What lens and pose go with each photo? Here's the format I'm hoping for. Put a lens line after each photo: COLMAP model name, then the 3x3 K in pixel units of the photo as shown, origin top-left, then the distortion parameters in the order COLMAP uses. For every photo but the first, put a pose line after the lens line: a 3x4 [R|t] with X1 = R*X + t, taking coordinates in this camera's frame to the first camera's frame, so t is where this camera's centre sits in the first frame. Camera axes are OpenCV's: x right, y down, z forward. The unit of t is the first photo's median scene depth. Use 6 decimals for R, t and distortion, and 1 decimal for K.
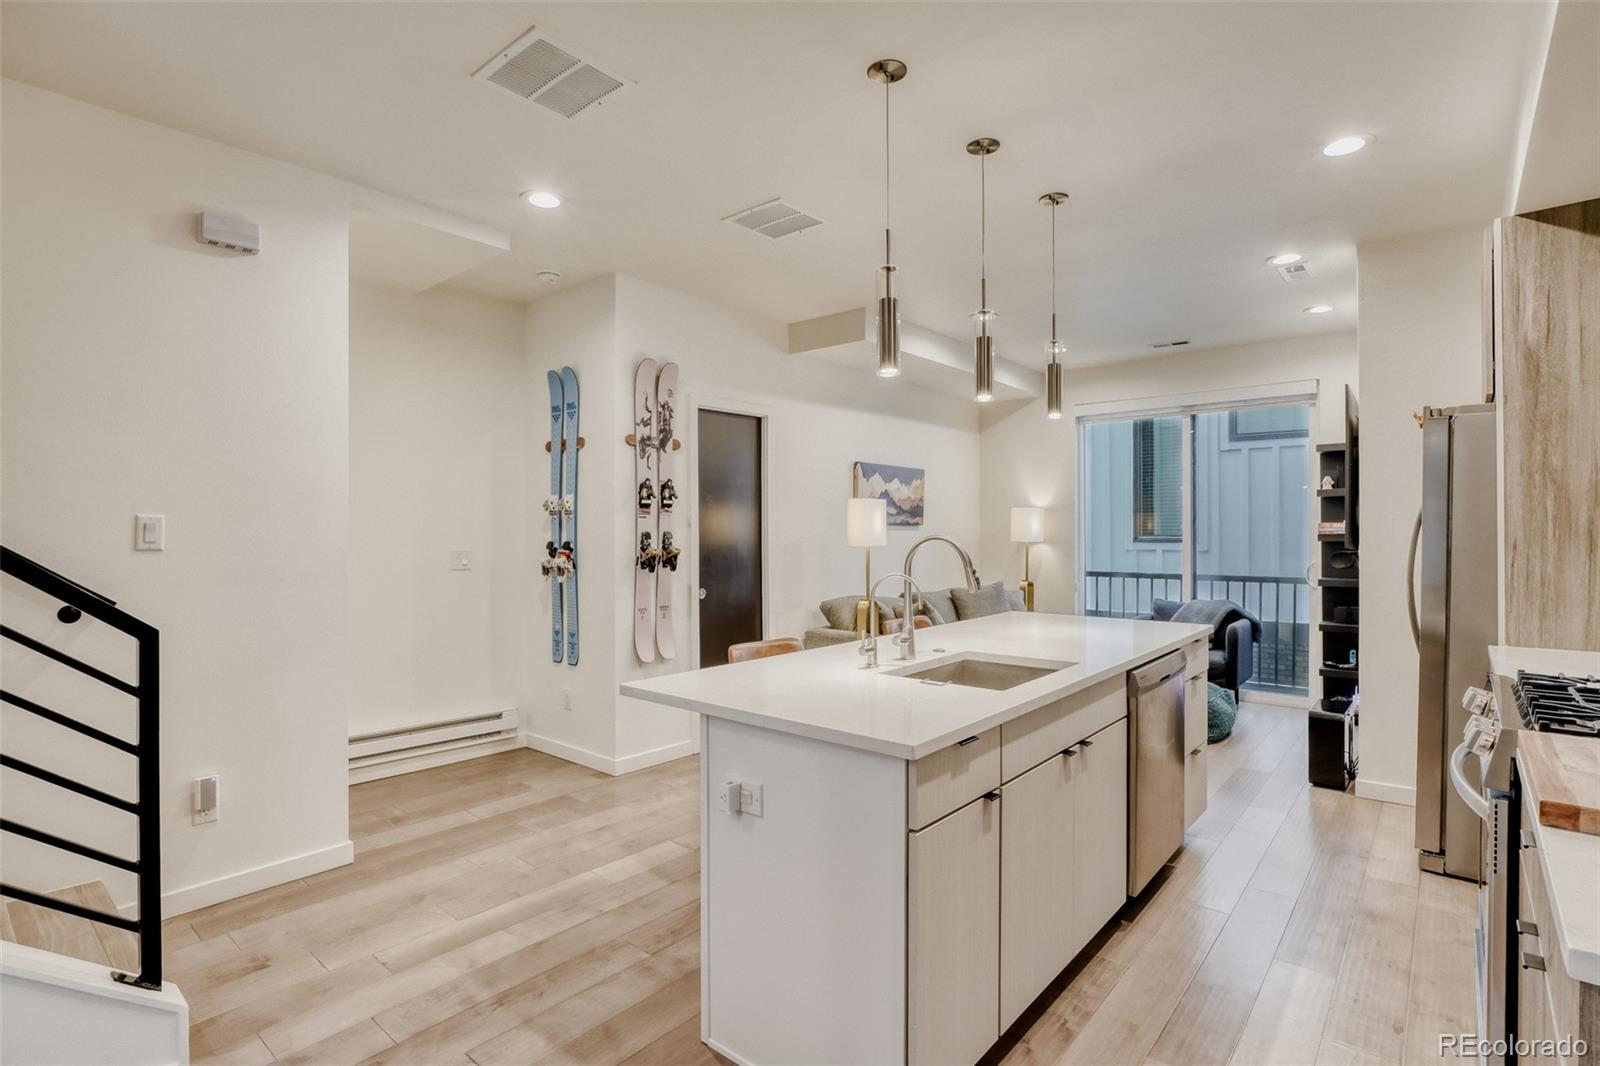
lens RADIAL K [[778.3, 0, 797.5], [0, 778.3, 526.3], [0, 0, 1]] dist [-0.040662, 0.026840]
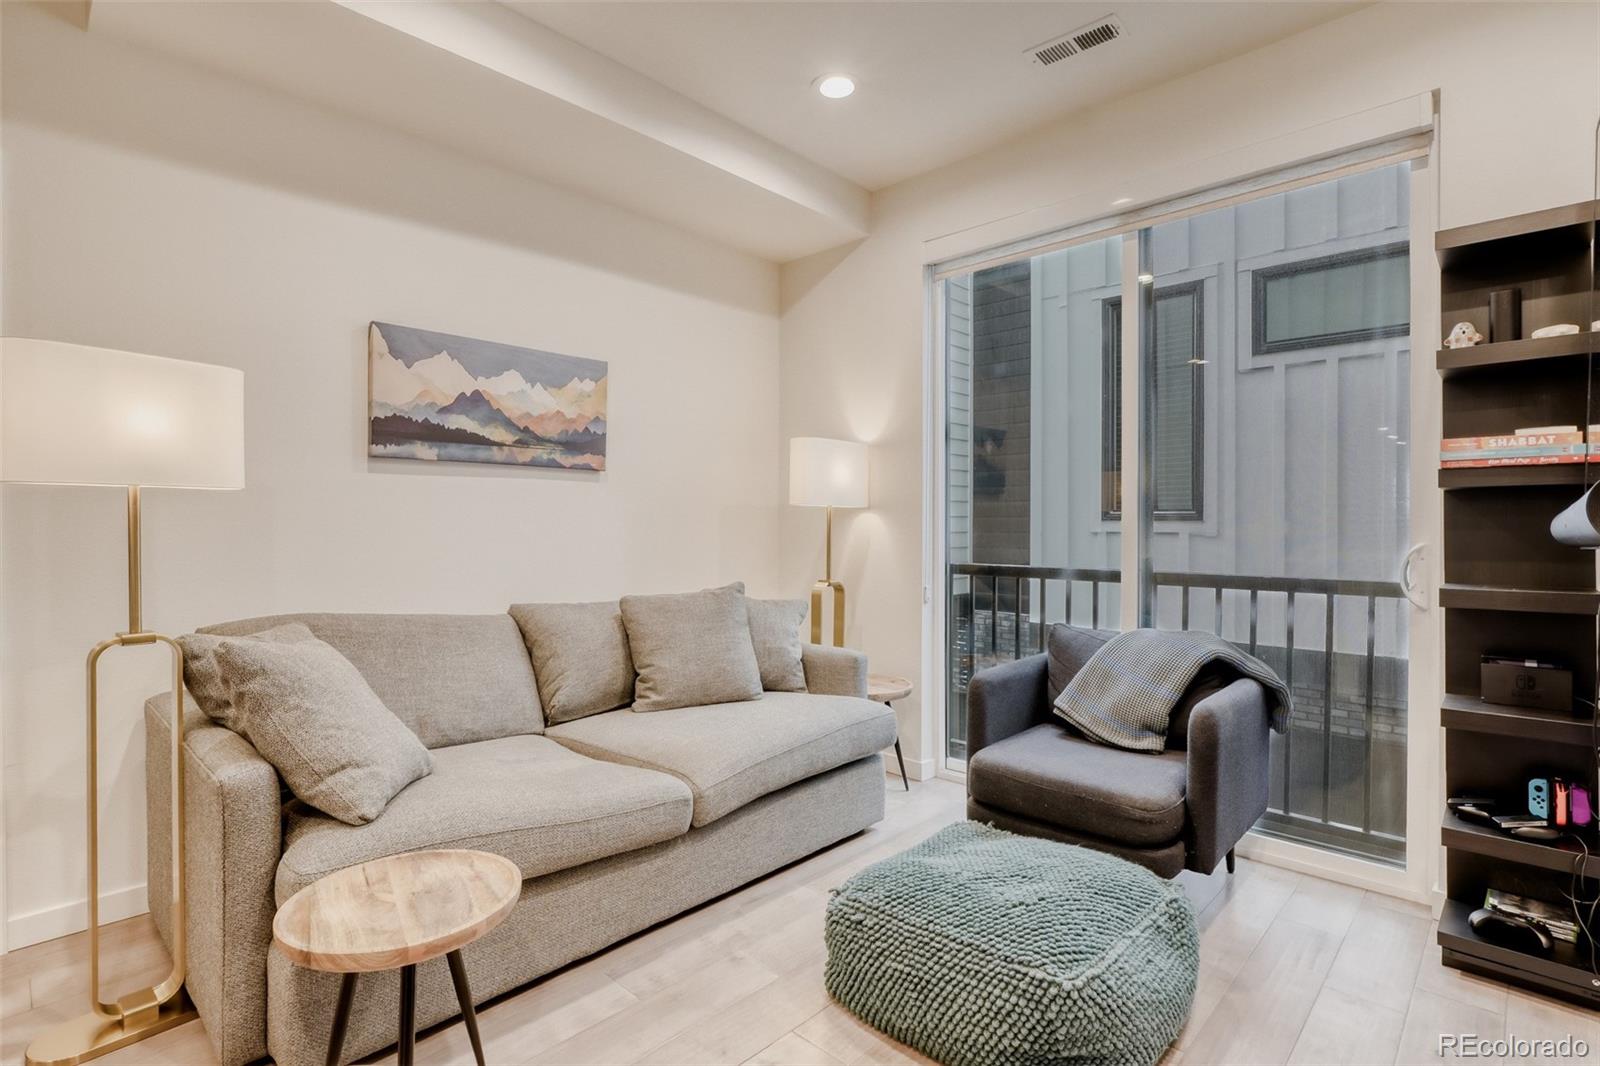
lens RADIAL K [[778.3, 0, 797.5], [0, 778.3, 526.3], [0, 0, 1]] dist [-0.040662, 0.026840]
pose [[0.998339, 0.004763, -0.057421, 0.330820], [-0.004441, 0.999974, 0.005732, 0.032472], [0.057447, -0.005468, 0.998334, 0.520067]]
